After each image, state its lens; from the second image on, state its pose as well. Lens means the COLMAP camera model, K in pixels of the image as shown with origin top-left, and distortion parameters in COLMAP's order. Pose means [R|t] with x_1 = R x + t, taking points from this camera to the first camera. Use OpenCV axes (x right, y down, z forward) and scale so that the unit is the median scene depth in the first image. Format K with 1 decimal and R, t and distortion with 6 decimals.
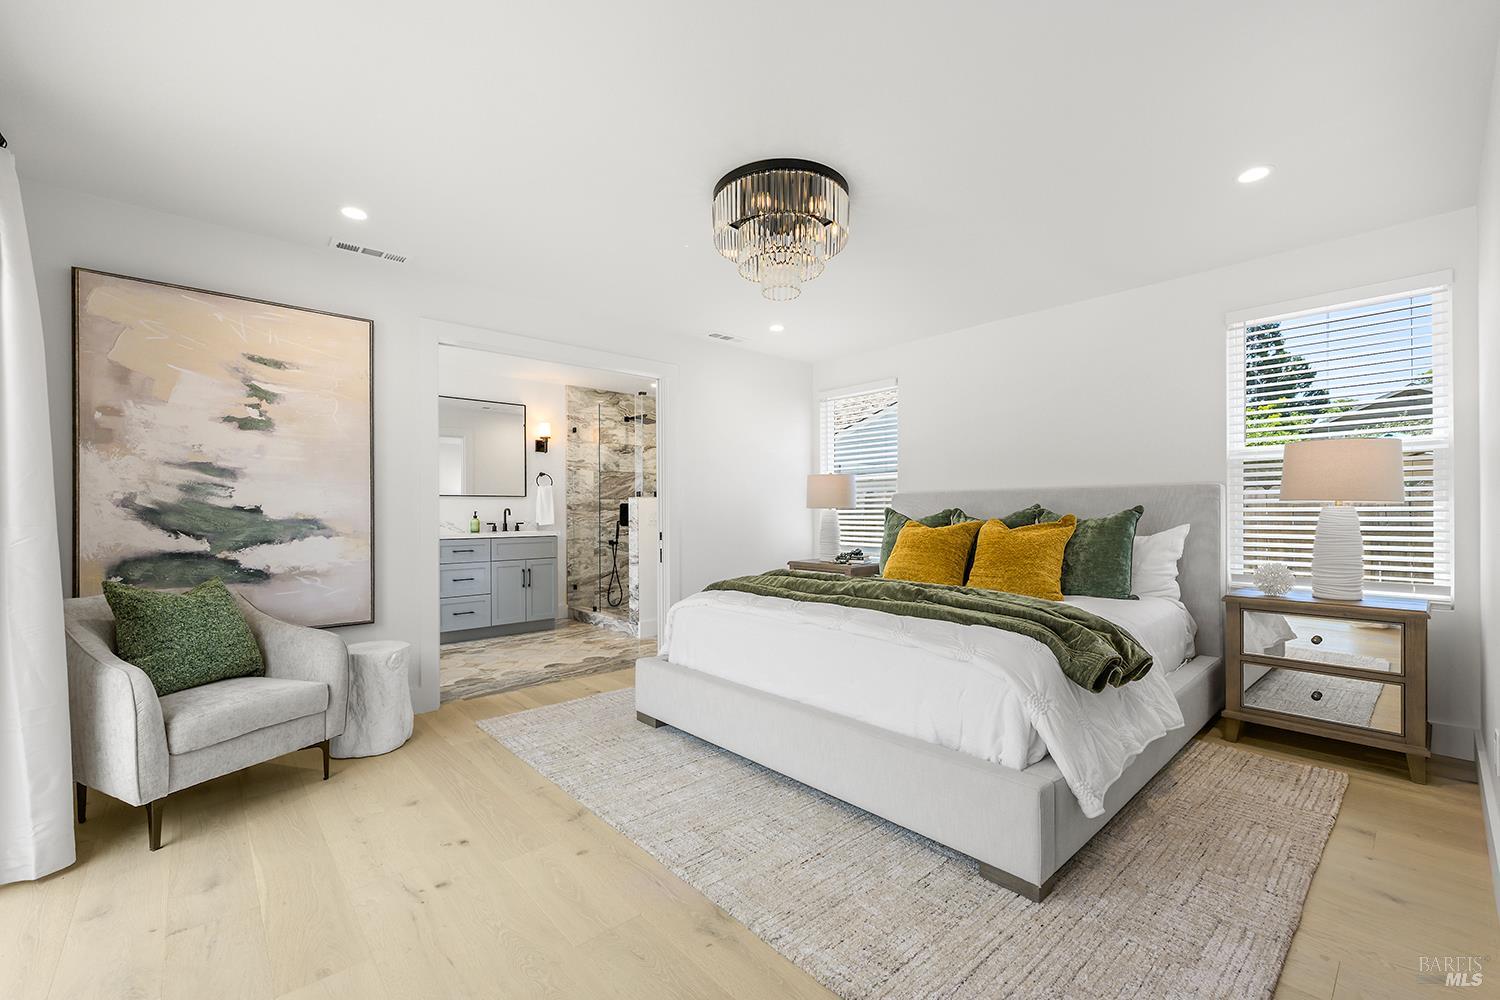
lens RADIAL K [[617.2, 0, 744.7], [0, 617.2, 512.6], [0, 0, 1]] dist [-0.001298, 0.000074]
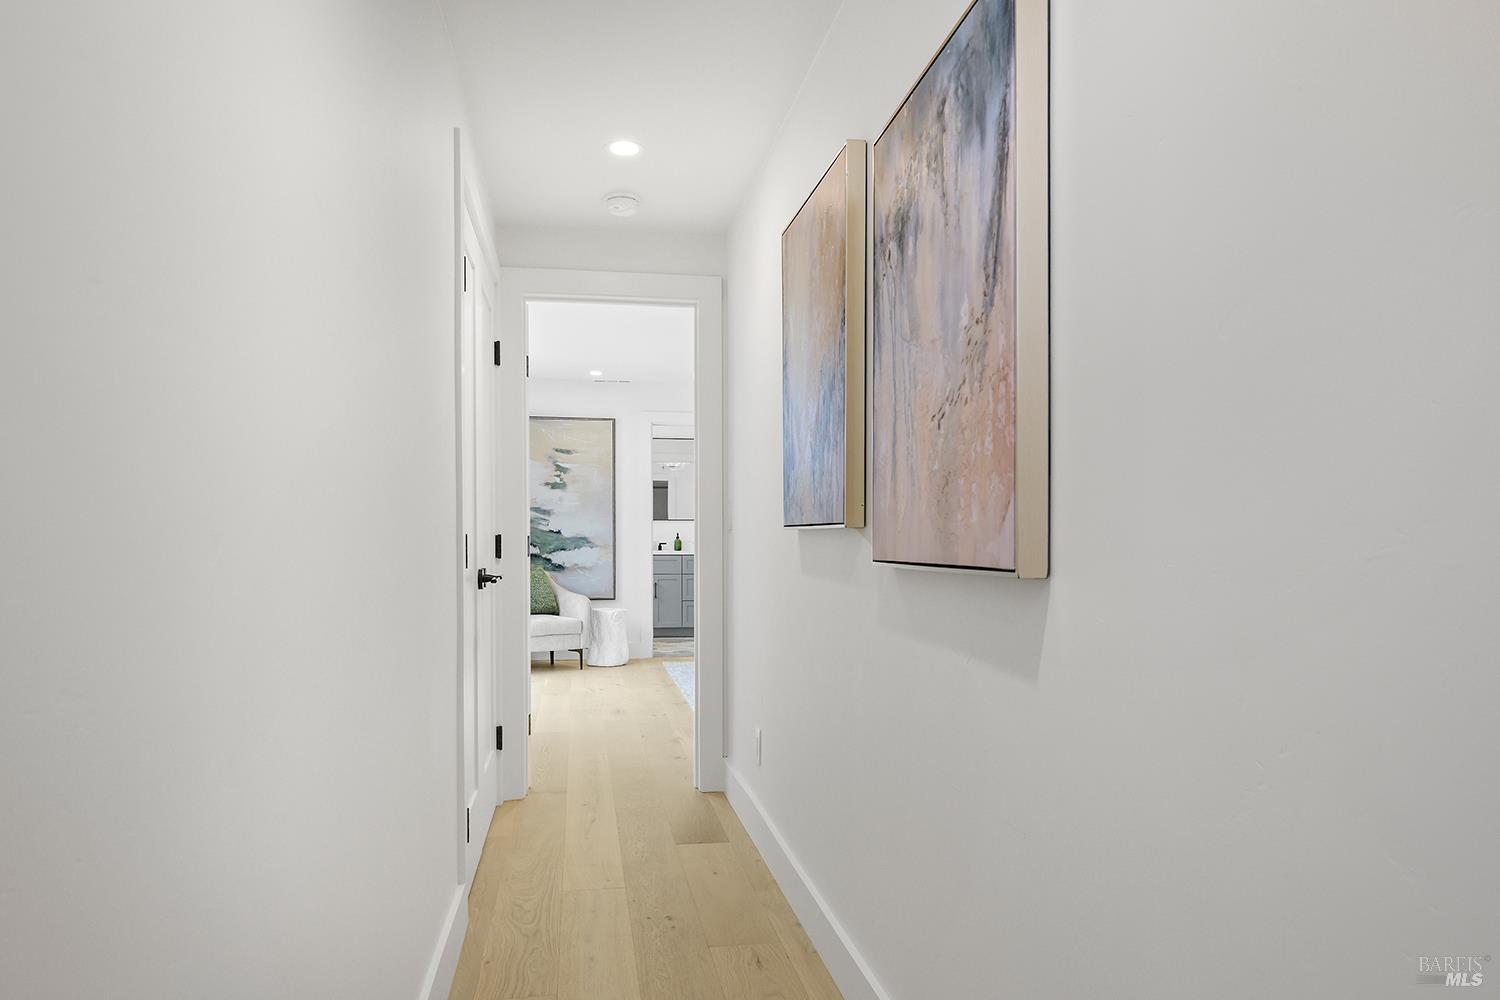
lens RADIAL K [[1014.0, 0, 751.2], [0, 1014.0, 545.4], [0, 0, 1]] dist [0.003297, 0.000550]
pose [[0.849124, 0.009739, -0.528103, 1.067918], [-0.003551, 0.999913, 0.012730, -0.004107], [0.528181, -0.008934, 0.849085, -1.046459]]
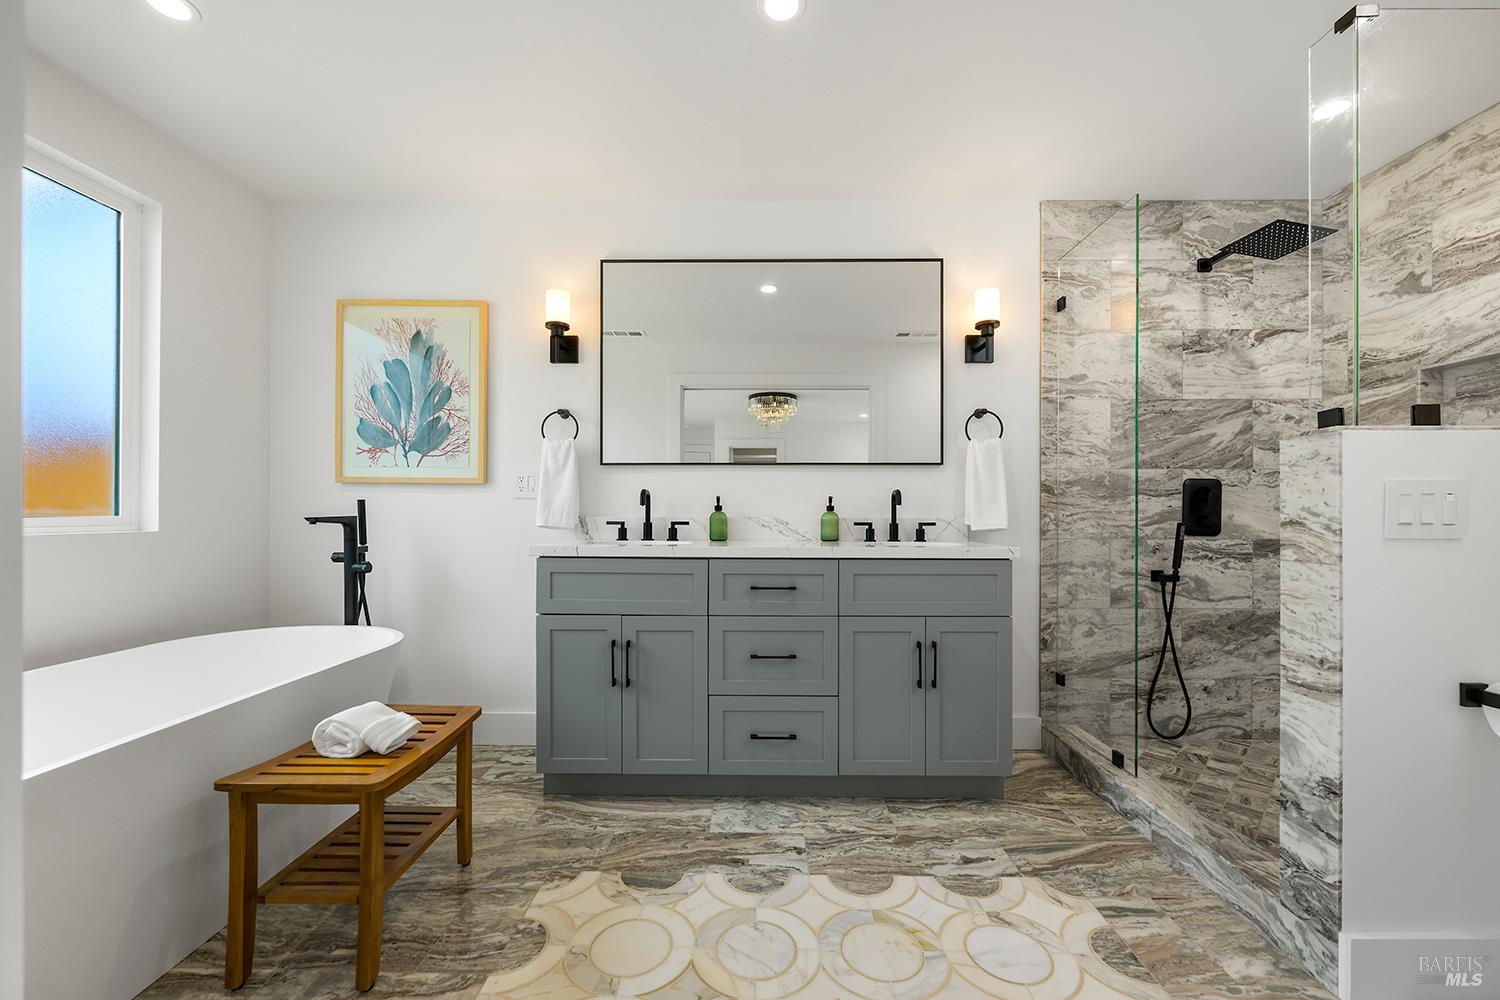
lens RADIAL K [[607.1, 0, 748.5], [0, 607.1, 508.8], [0, 0, 1]] dist [-0.000845, 0.000427]
pose [[0.738799, 0.002959, -0.673920, -0.284550], [-0.006479, 0.999975, -0.002711, 0.014345], [0.673895, 0.006369, 0.738800, 1.020464]]
